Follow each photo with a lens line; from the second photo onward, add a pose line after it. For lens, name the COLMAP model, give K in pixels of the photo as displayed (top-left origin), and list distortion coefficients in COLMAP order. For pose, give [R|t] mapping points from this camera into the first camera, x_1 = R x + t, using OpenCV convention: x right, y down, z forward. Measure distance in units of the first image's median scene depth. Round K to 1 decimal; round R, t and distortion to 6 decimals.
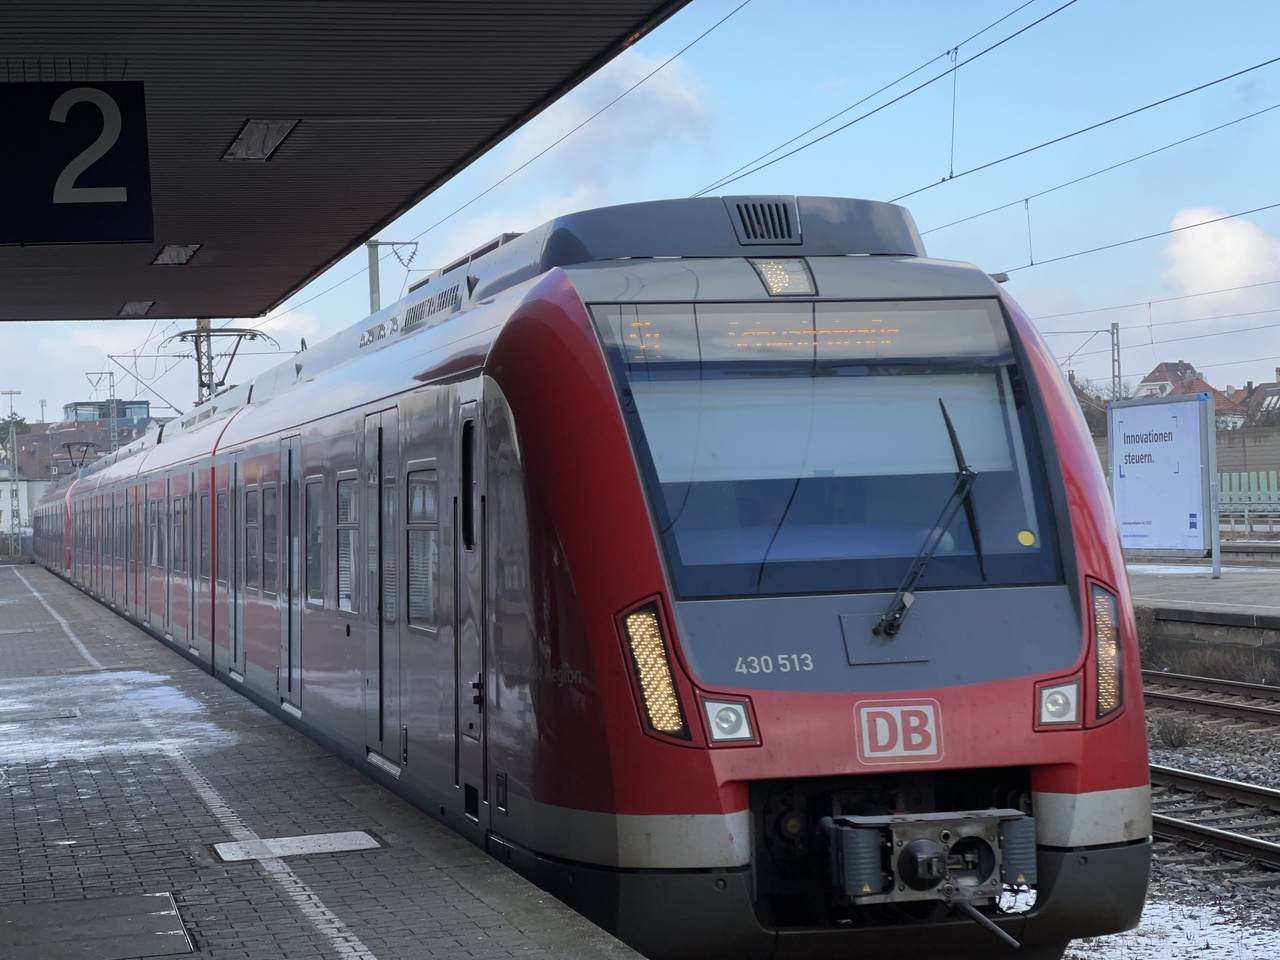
lens RADIAL K [[3040.3, 0, 649.5], [0, 3040.3, 471.4], [0, 0, 1]] dist [0.202815, 0.000000]
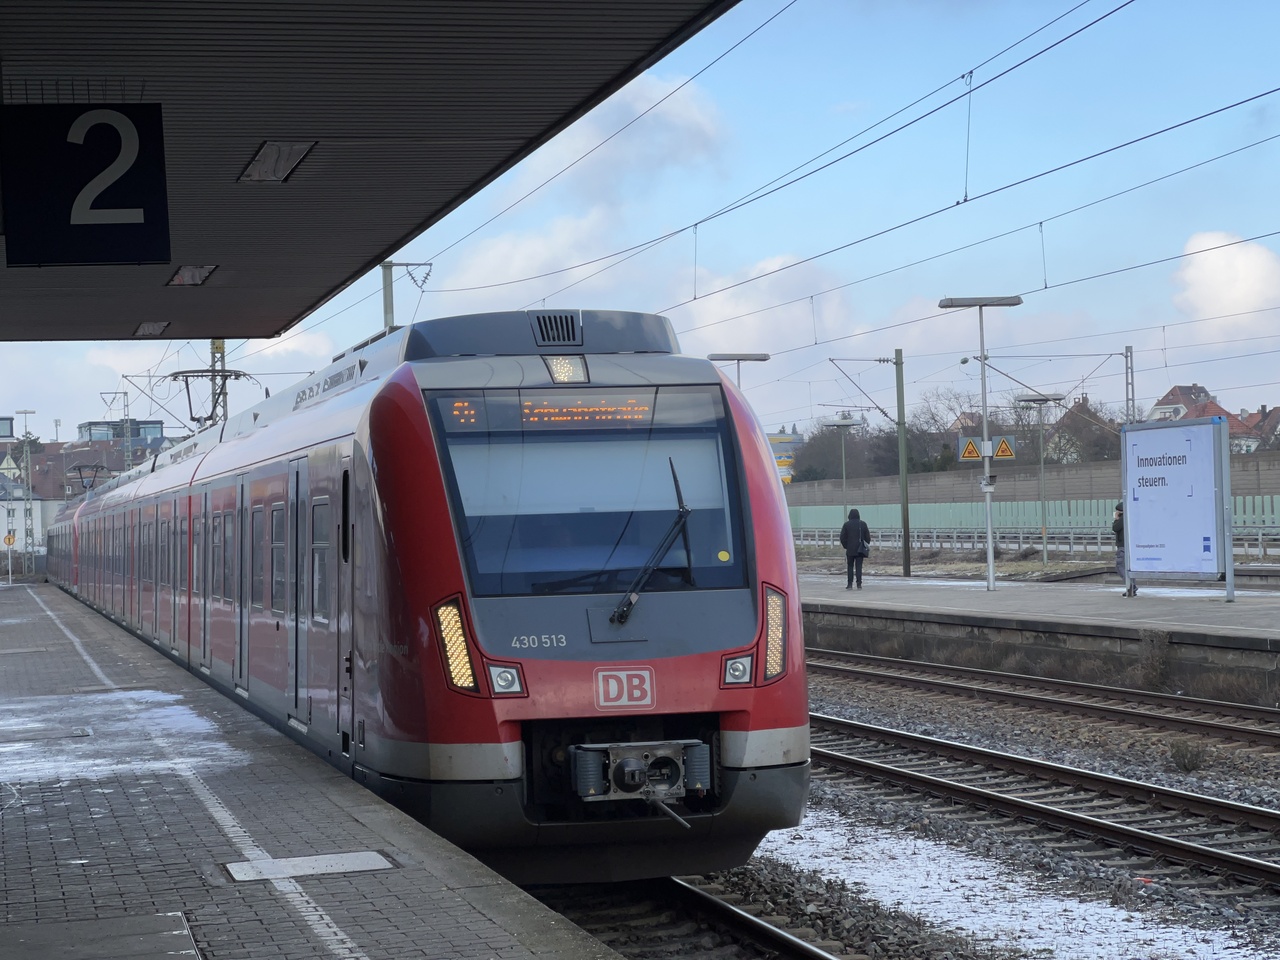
lens RADIAL K [[3040.3, 0, 649.4], [0, 3040.3, 474.2], [0, 0, 1]] dist [0.202815, 0.000000]
pose [[0.999984, 0.003575, -0.004400, 0.088089], [-0.003602, 0.999975, -0.006028, -0.007129], [0.004378, 0.006044, 0.999972, -0.402295]]
